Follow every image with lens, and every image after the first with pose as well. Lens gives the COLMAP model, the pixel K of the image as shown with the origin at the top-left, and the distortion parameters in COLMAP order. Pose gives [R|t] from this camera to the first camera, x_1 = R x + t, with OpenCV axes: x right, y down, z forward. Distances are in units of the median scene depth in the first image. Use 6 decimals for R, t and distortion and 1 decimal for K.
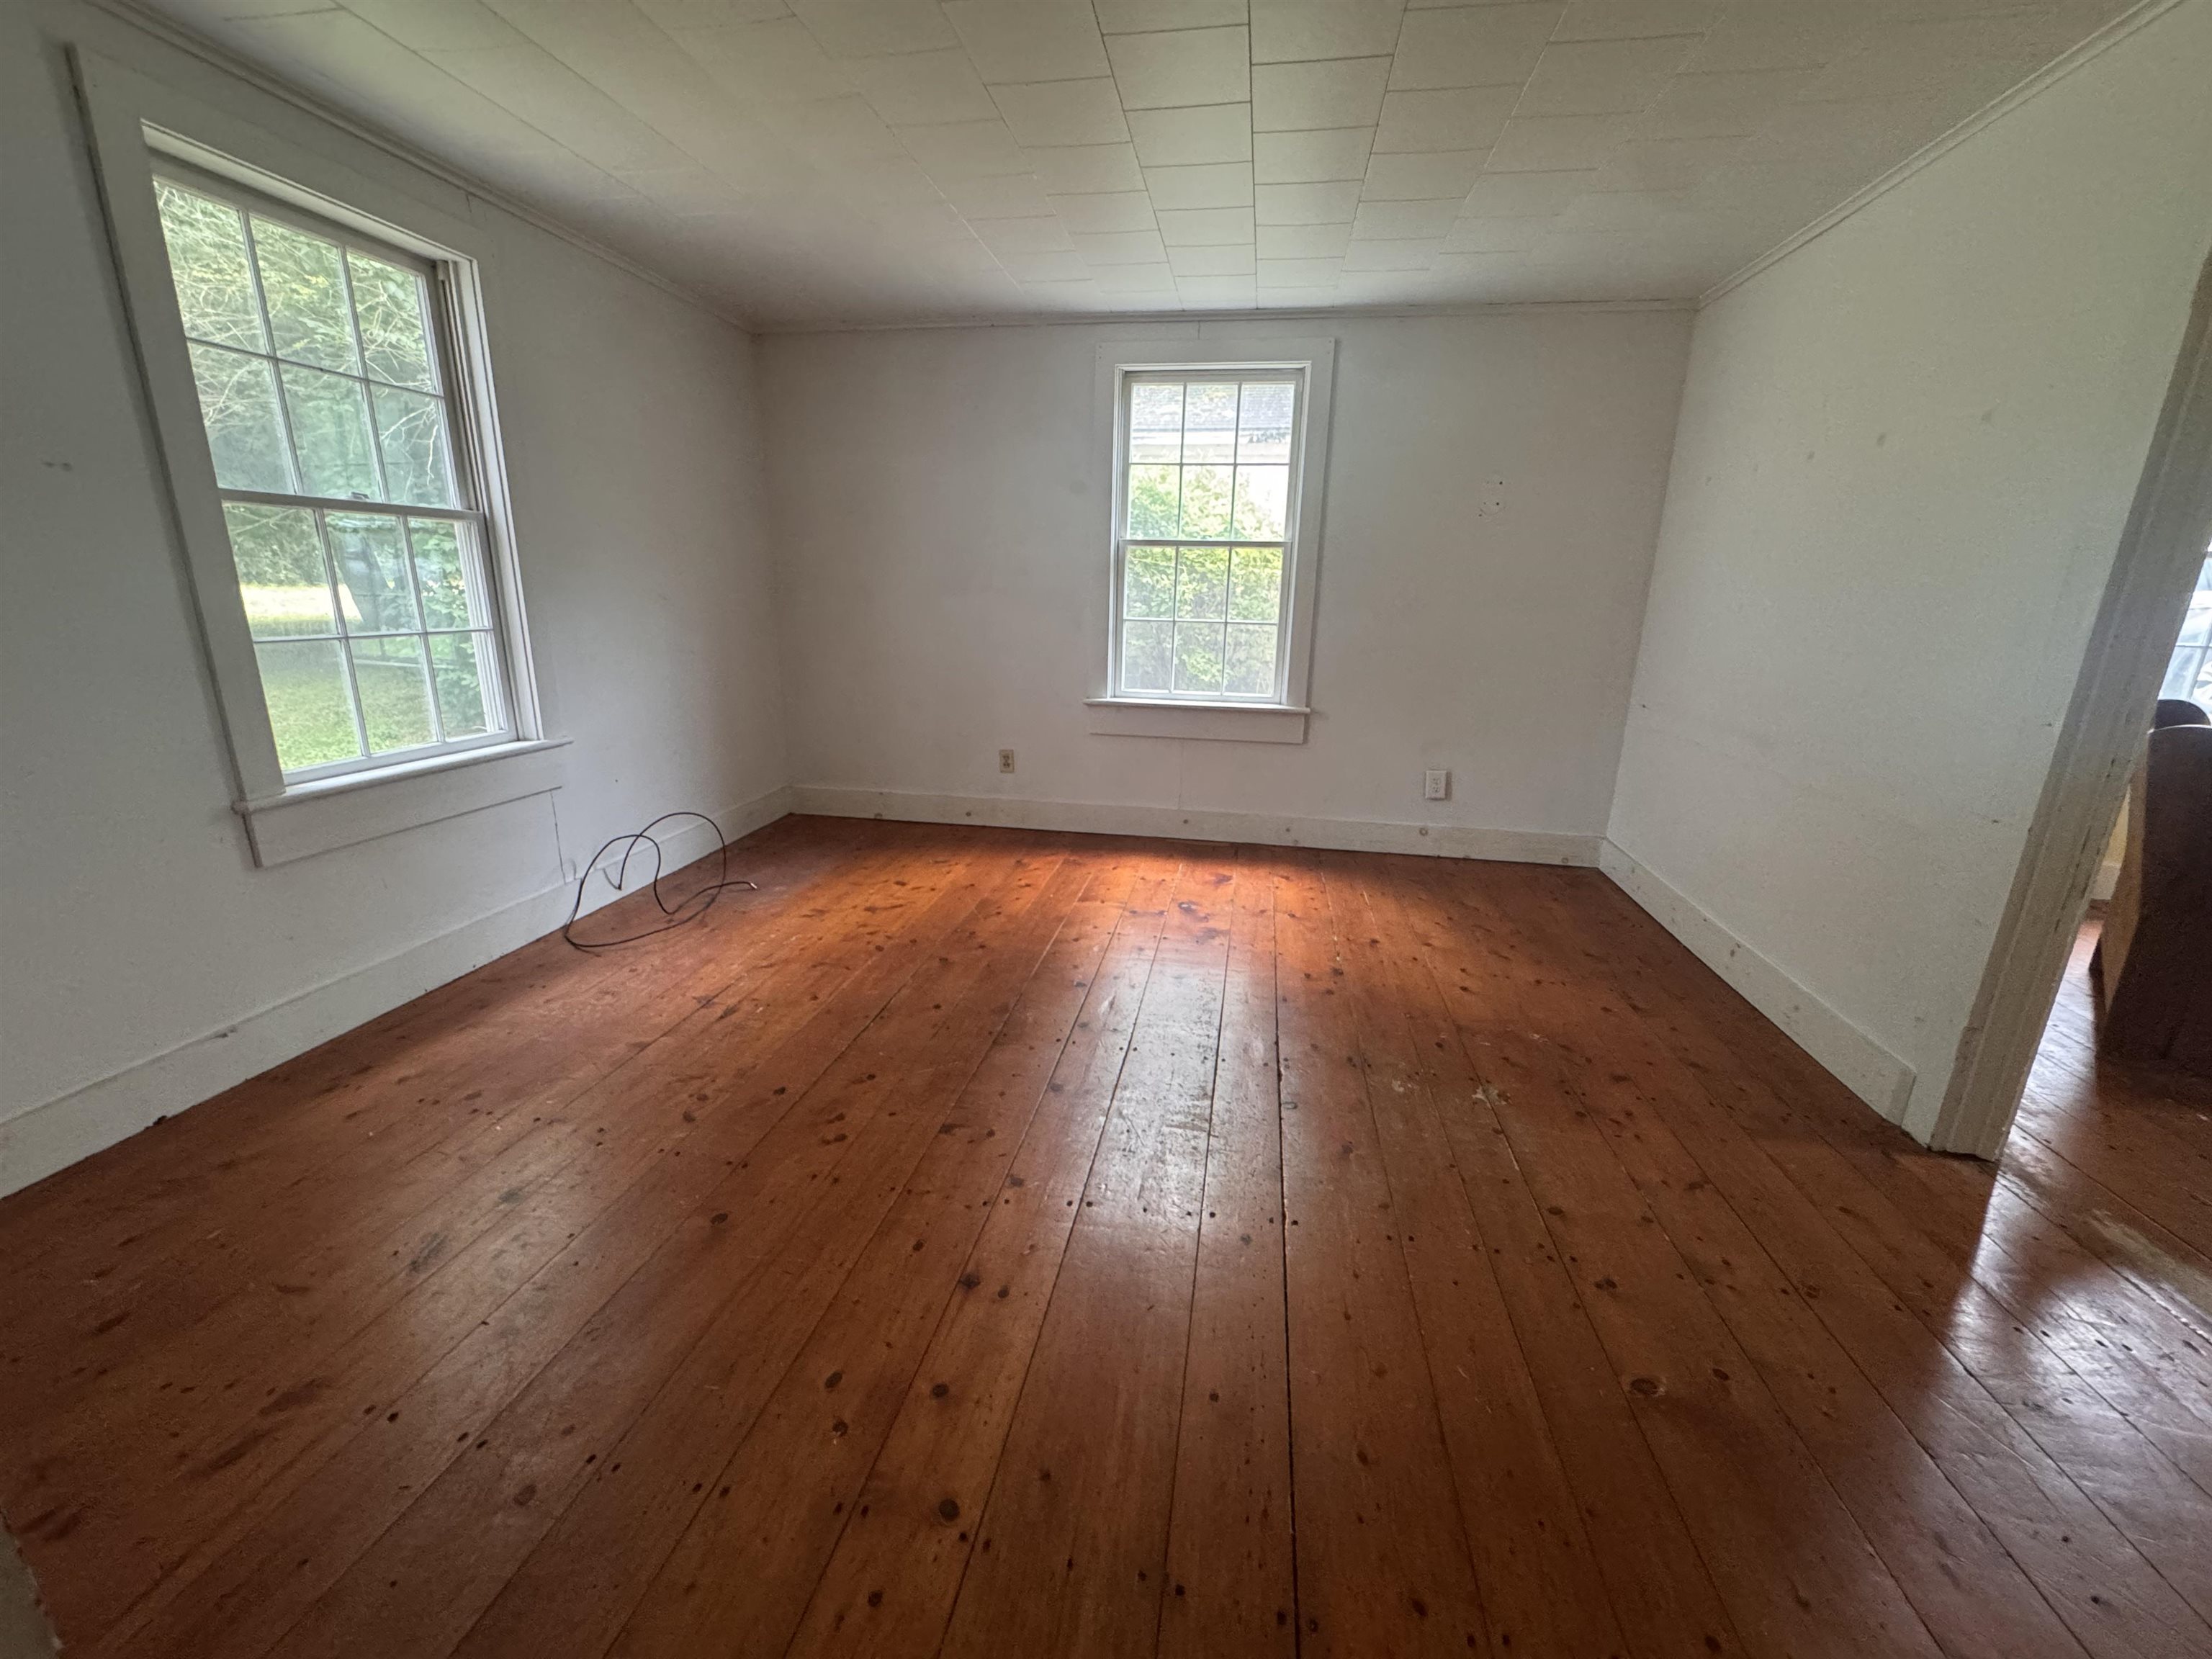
lens RADIAL K [[886.5, 0, 1104.2], [0, 886.5, 825.9], [0, 0, 1]] dist [-0.001859, 0.000337]
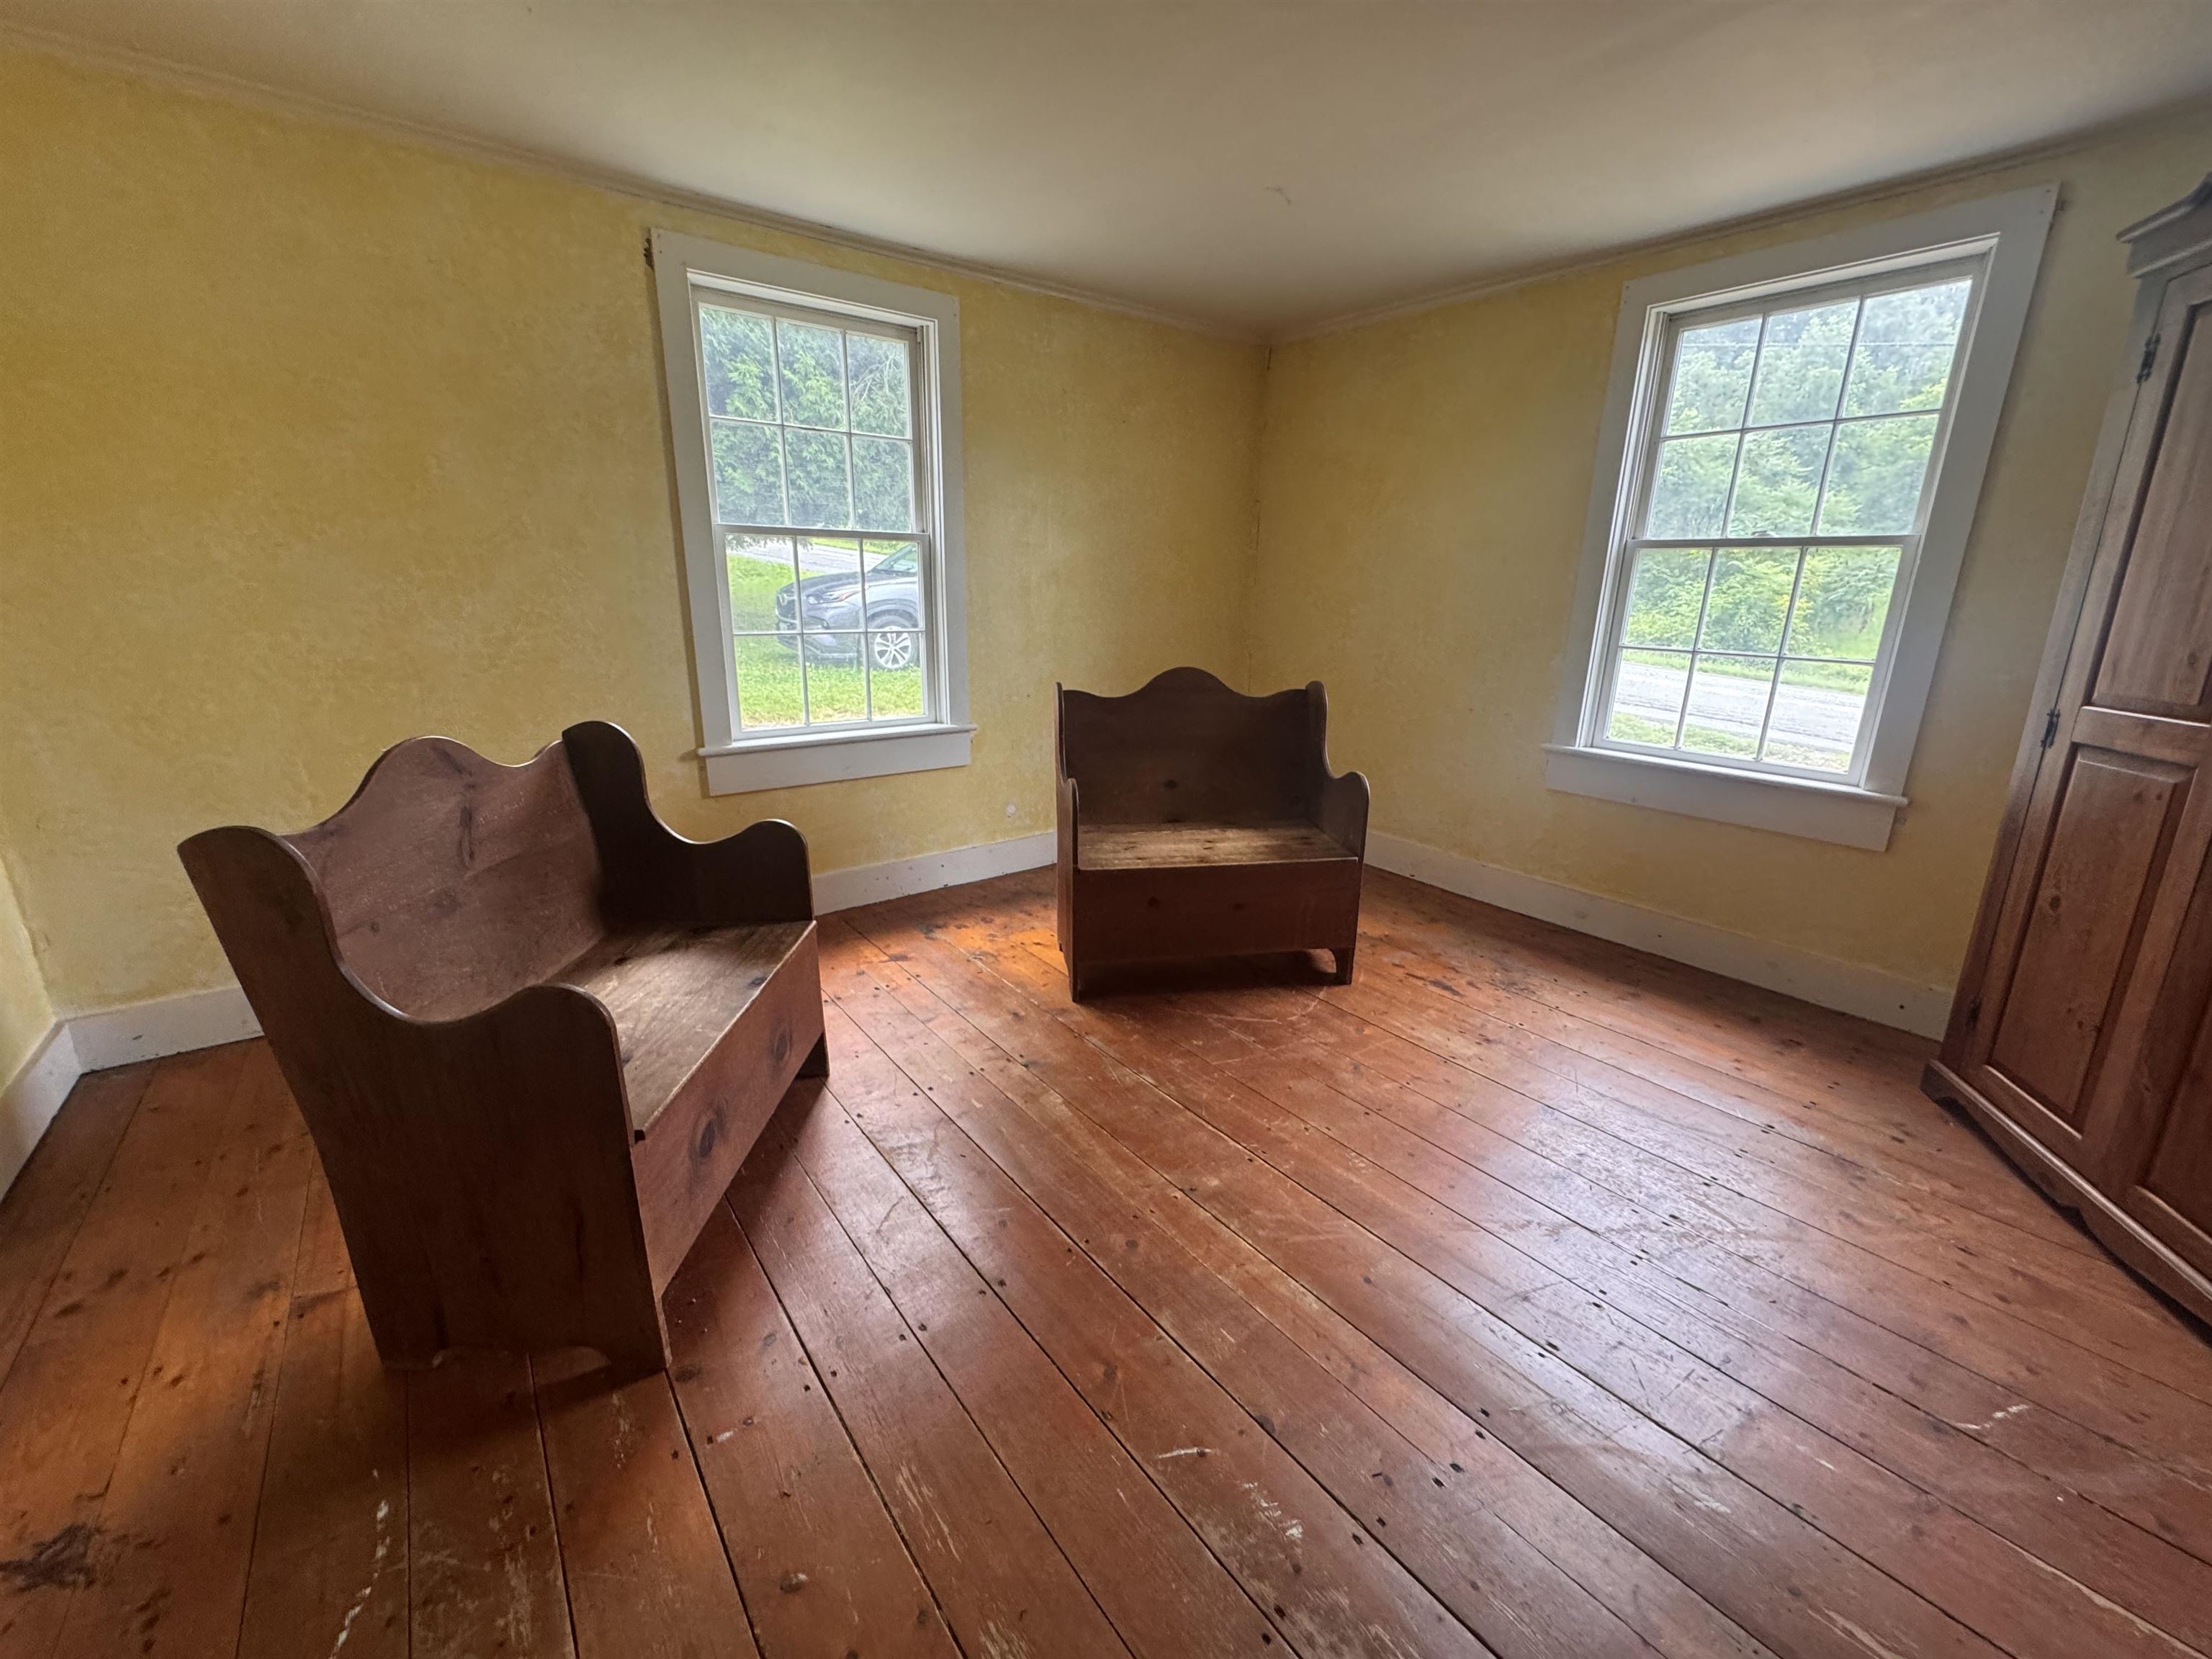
lens RADIAL K [[875.2, 0, 1103.1], [0, 875.2, 827.6], [0, 0, 1]] dist [-0.000054, 0.000096]
pose [[0.761481, 0.176691, -0.623640, 0.201091], [-0.178685, 0.982071, 0.060063, -0.051444], [0.623071, 0.065698, 0.779401, 0.169977]]
